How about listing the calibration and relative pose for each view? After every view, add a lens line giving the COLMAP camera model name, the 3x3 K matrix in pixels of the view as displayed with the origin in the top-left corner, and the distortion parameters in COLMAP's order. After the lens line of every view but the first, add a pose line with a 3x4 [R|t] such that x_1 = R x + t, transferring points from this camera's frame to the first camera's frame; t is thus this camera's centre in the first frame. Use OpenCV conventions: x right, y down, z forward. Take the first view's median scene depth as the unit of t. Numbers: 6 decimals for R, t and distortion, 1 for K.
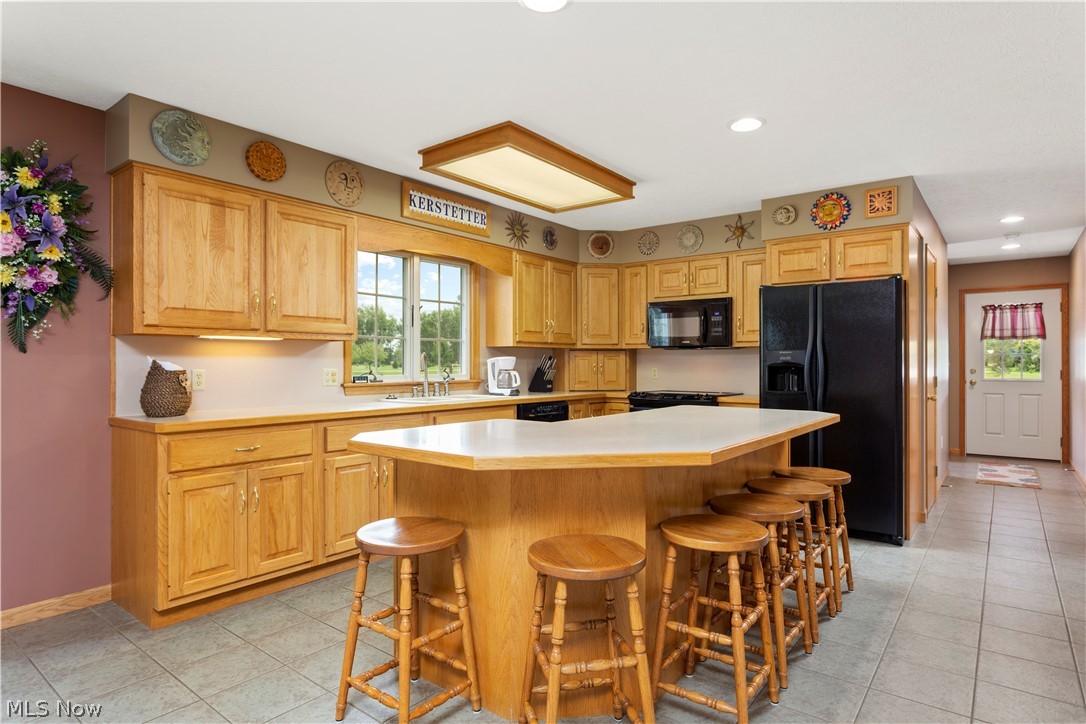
lens RADIAL K [[600.6, 0, 536.9], [0, 600.6, 360.7], [0, 0, 1]] dist [-0.000275, -0.000517]
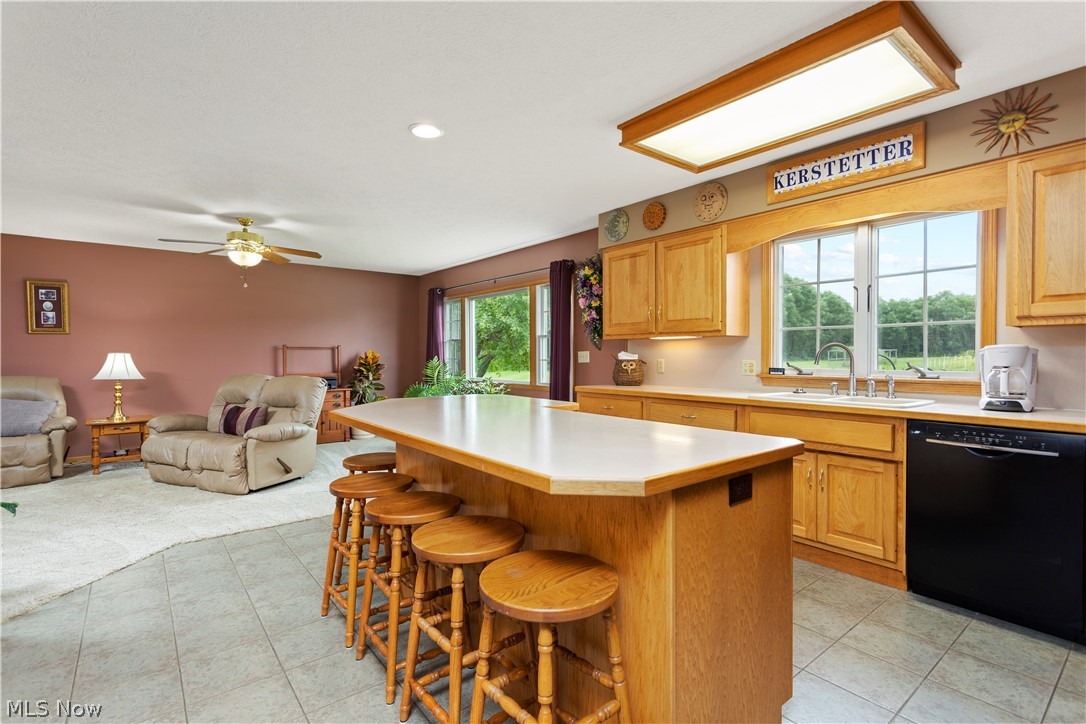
lens RADIAL K [[522.3, 0, 550.8], [0, 522.3, 363.0], [0, 0, 1]] dist [0.000249, 0.000435]
pose [[-0.225554, 0.014347, -0.974125, 0.749073], [0.003237, 0.999897, 0.013977, 0.004400], [0.974225, 0.000000, -0.225577, 0.925728]]
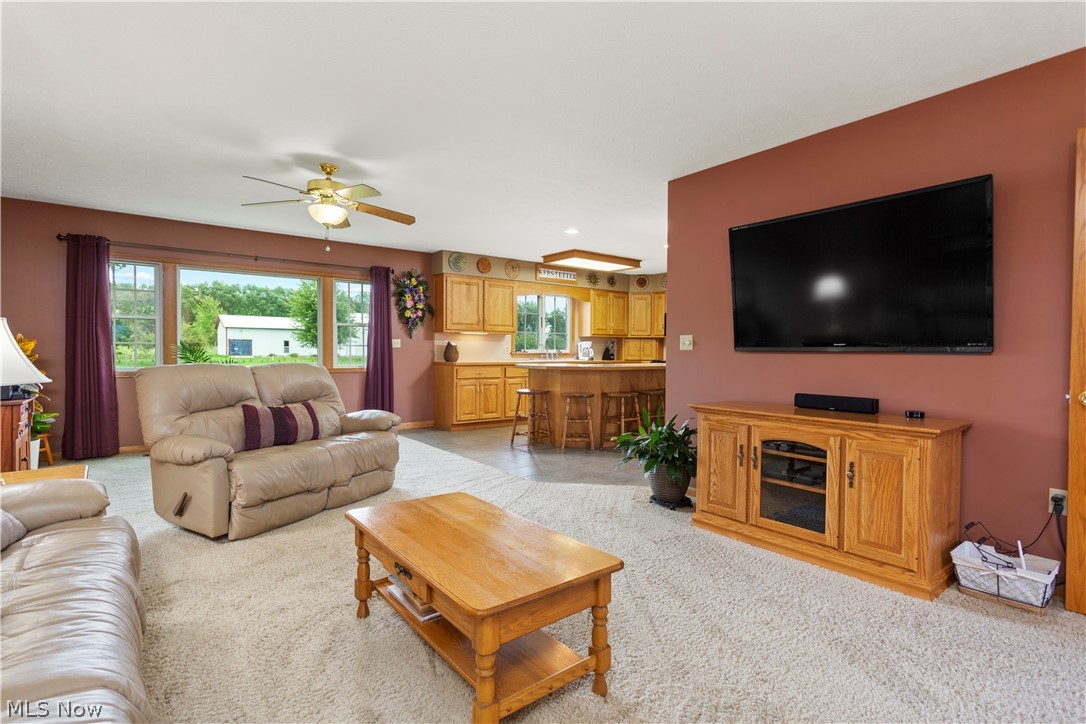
lens RADIAL K [[522.3, 0, 541.1], [0, 522.3, 359.2], [0, 0, 1]] dist [0.000249, 0.000435]
pose [[0.970620, 0.011642, -0.240334, 0.304057], [-0.006320, 0.999718, 0.022905, 0.019033], [0.240533, -0.020713, 0.970420, -1.029503]]
